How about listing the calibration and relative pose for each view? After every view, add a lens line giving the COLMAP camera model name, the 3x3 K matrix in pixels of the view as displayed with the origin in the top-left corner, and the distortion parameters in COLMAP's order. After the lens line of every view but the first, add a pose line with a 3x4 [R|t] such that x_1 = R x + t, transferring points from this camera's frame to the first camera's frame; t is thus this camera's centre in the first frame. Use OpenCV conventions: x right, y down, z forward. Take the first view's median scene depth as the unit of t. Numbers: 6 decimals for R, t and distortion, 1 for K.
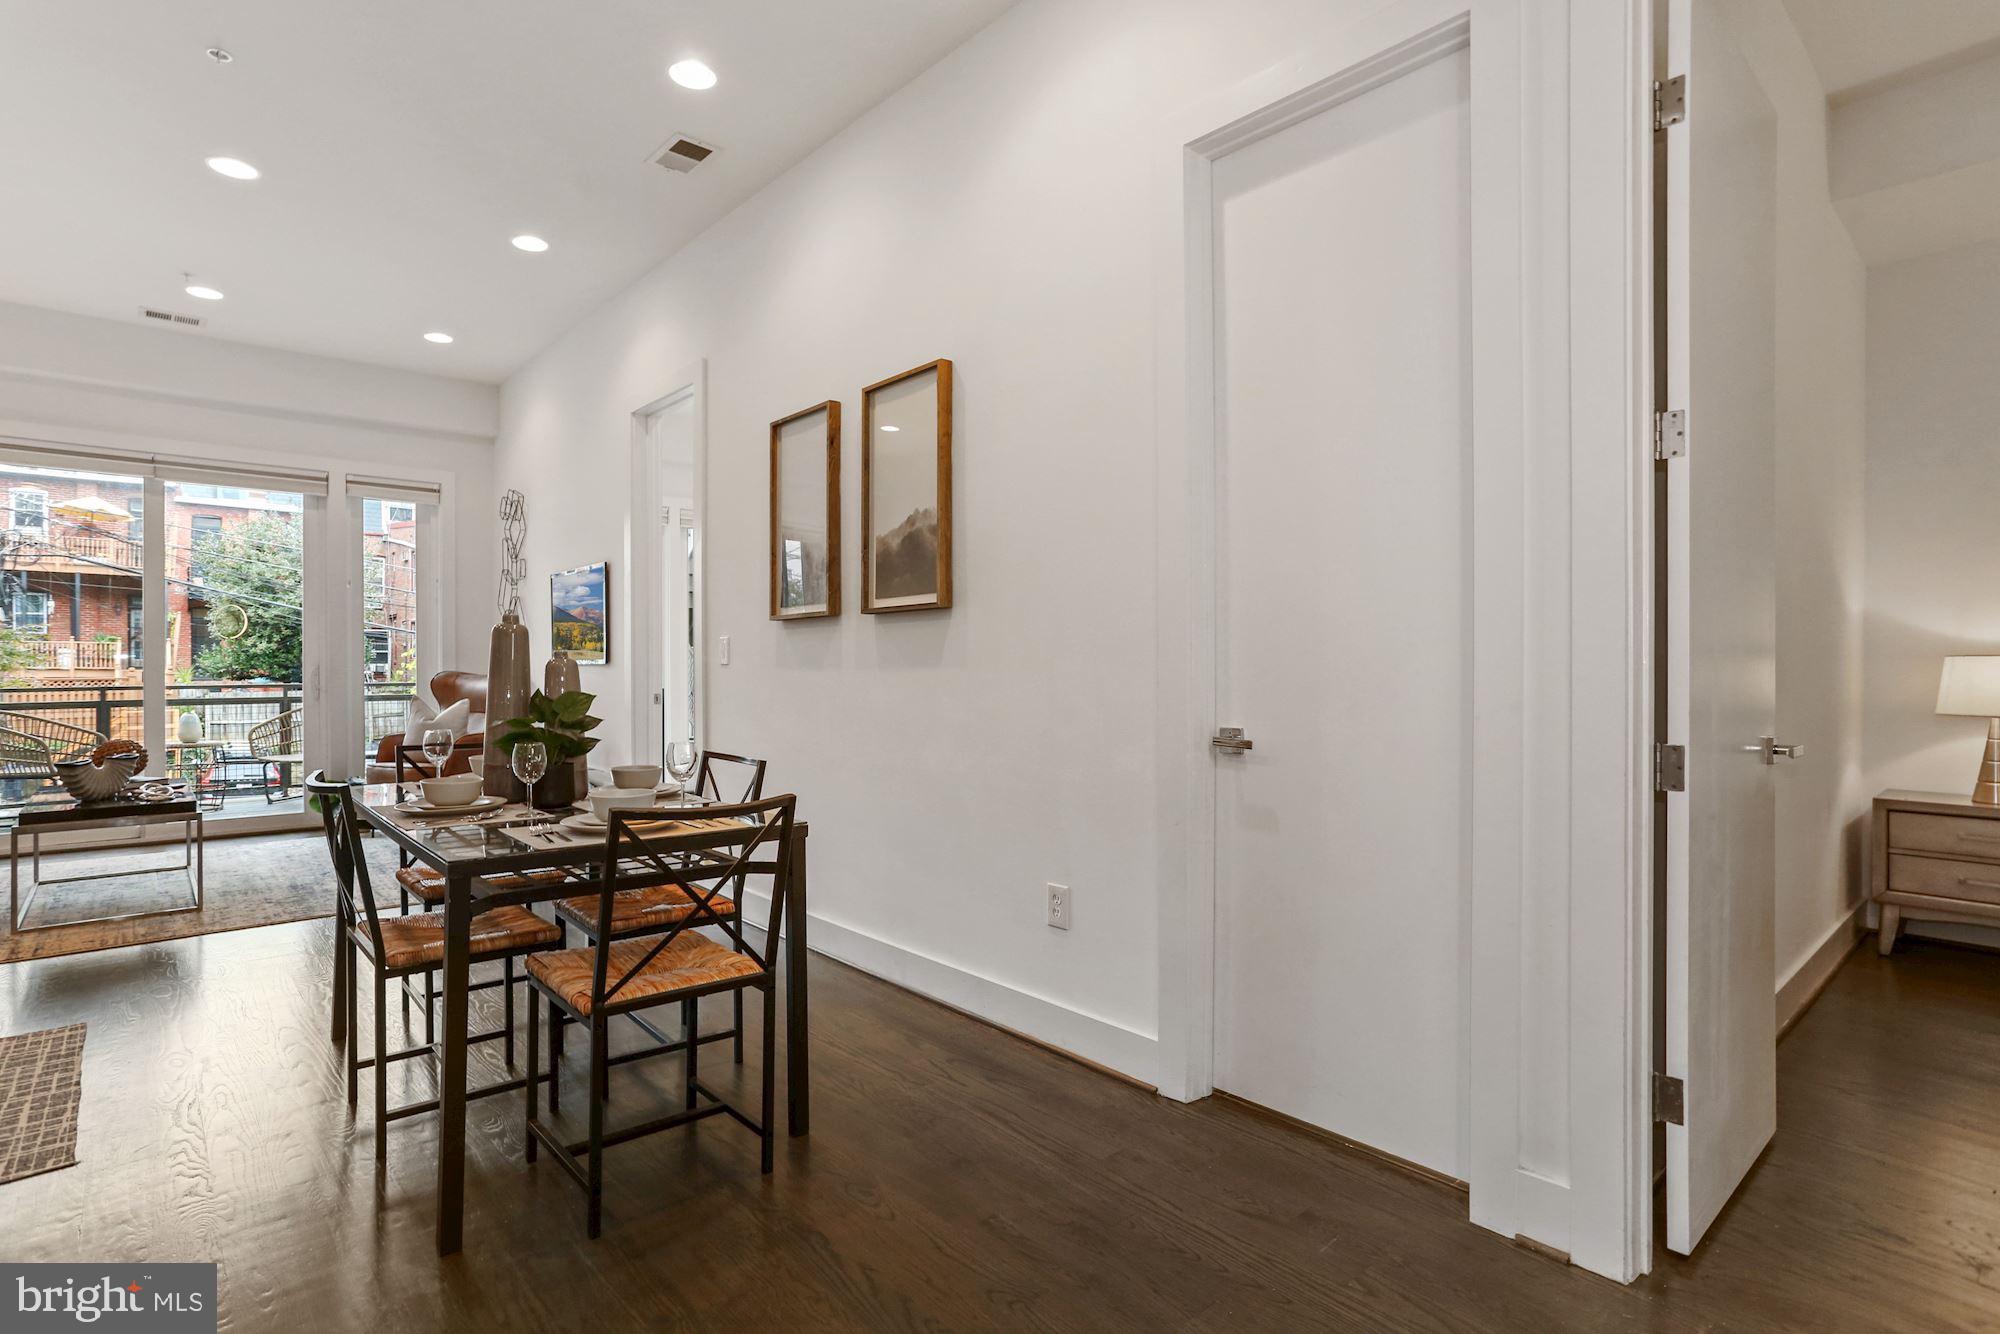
lens RADIAL K [[1006.6, 0, 979.7], [0, 1006.6, 671.7], [0, 0, 1]] dist [-0.038802, 0.039889]
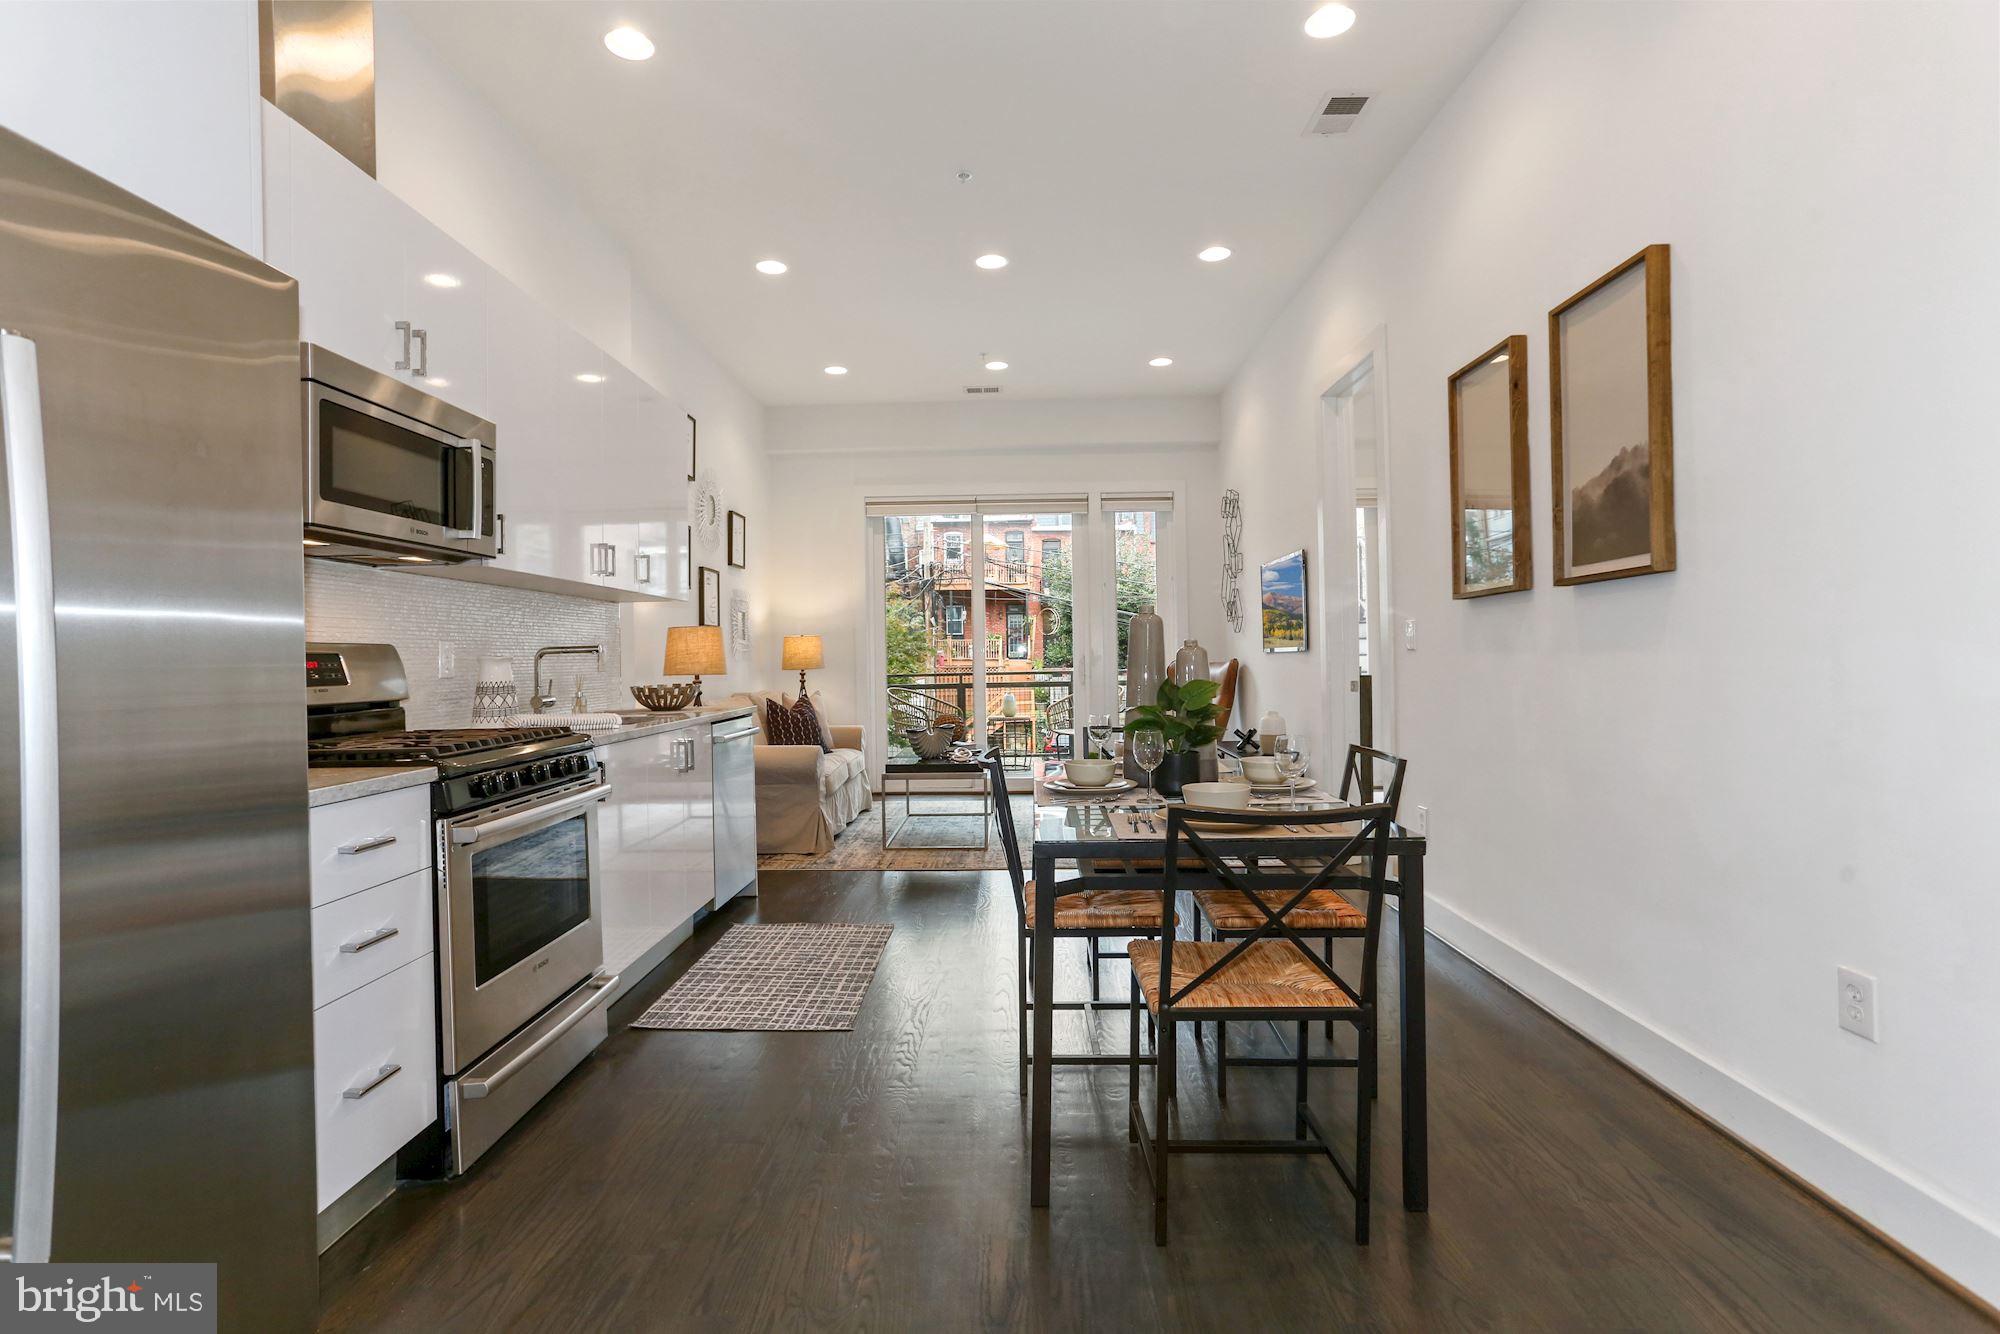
lens RADIAL K [[976.3, 0, 978.0], [0, 976.3, 649.8], [0, 0, 1]] dist [-0.048543, 0.034234]
pose [[0.736551, -0.015270, -0.676209, 0.067411], [0.009588, 0.999880, -0.012136, -0.000251], [0.676314, 0.002455, 0.736610, 0.104172]]
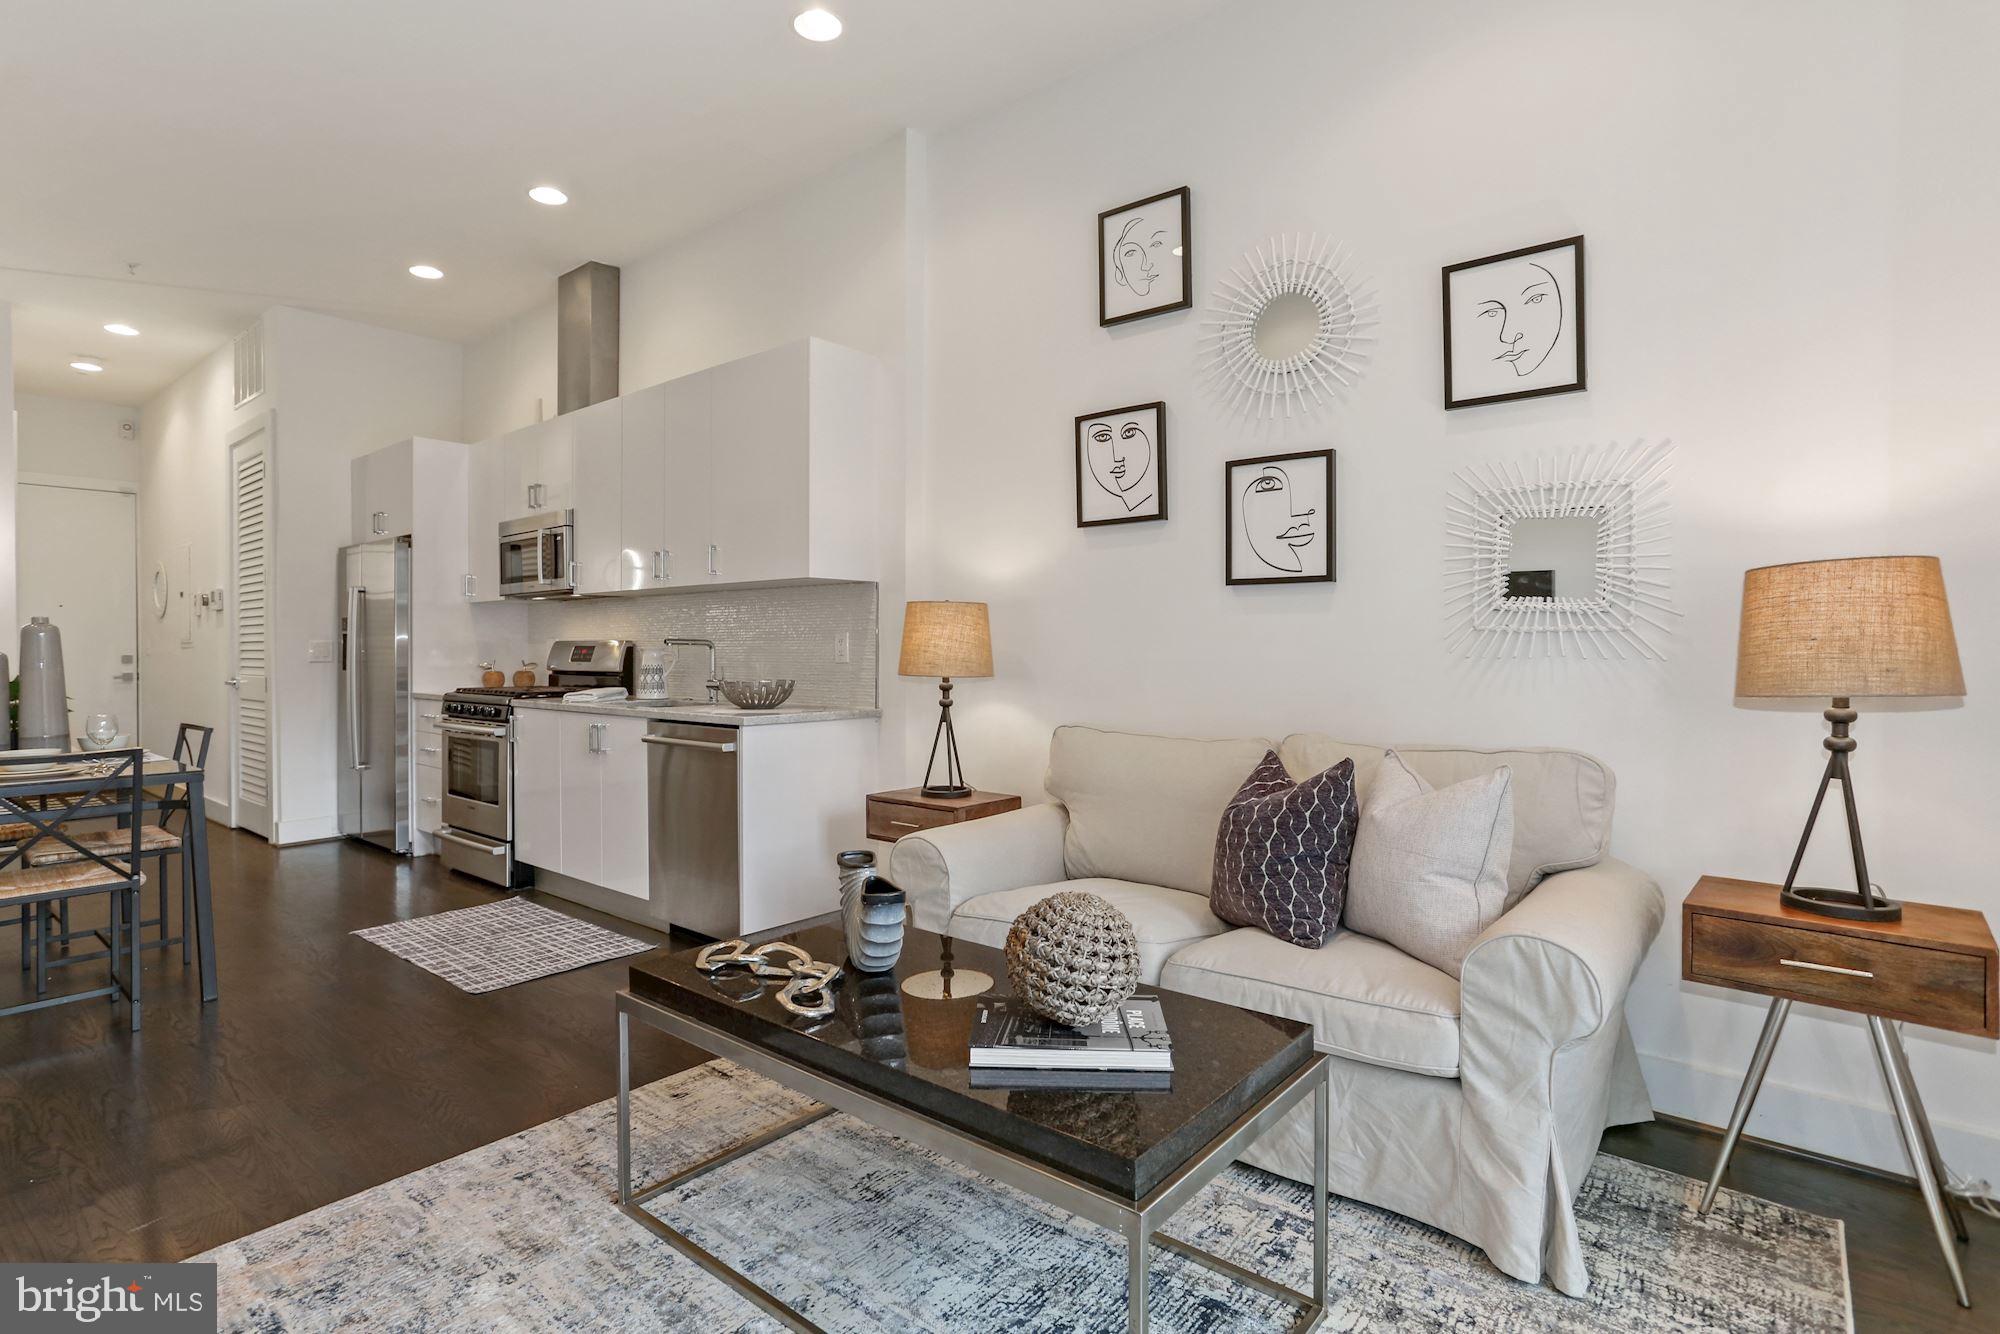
lens RADIAL K [[976.3, 0, 978.0], [0, 976.3, 649.8], [0, 0, 1]] dist [-0.048543, 0.034234]
pose [[-0.985408, 0.005653, -0.170114, -1.082556], [0.003245, 0.999891, 0.014430, -0.023780], [0.170177, 0.013668, -0.985319, 1.819515]]
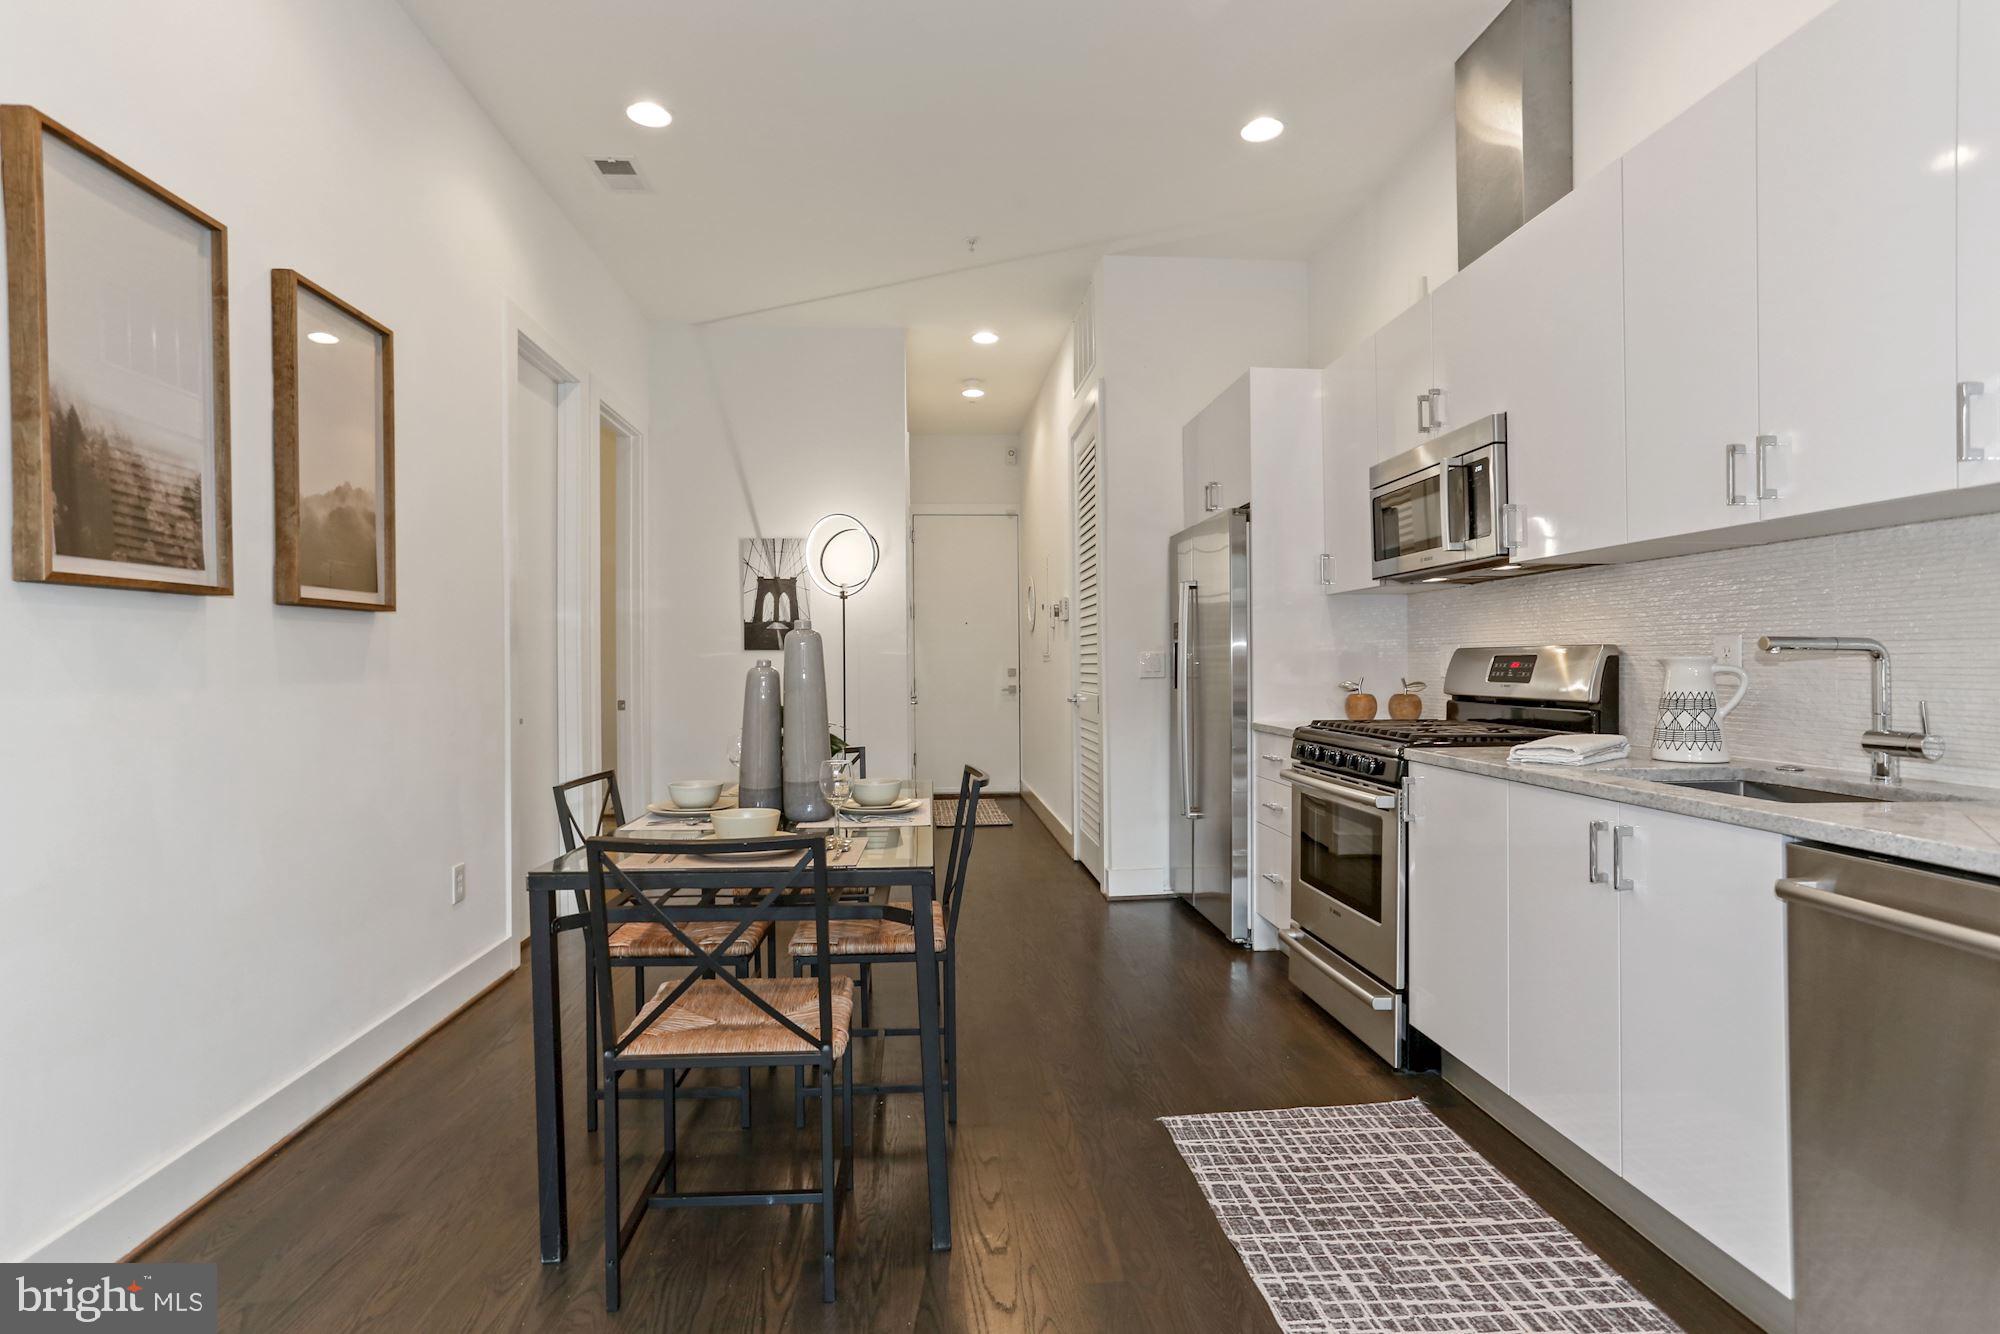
lens RADIAL K [[976.3, 0, 978.0], [0, 976.3, 649.8], [0, 0, 1]] dist [-0.048543, 0.034234]
pose [[-0.802194, 0.014761, 0.596881, -0.876266], [0.013342, 0.999888, -0.006797, -0.016149], [-0.596914, 0.002511, -0.802301, 1.254098]]
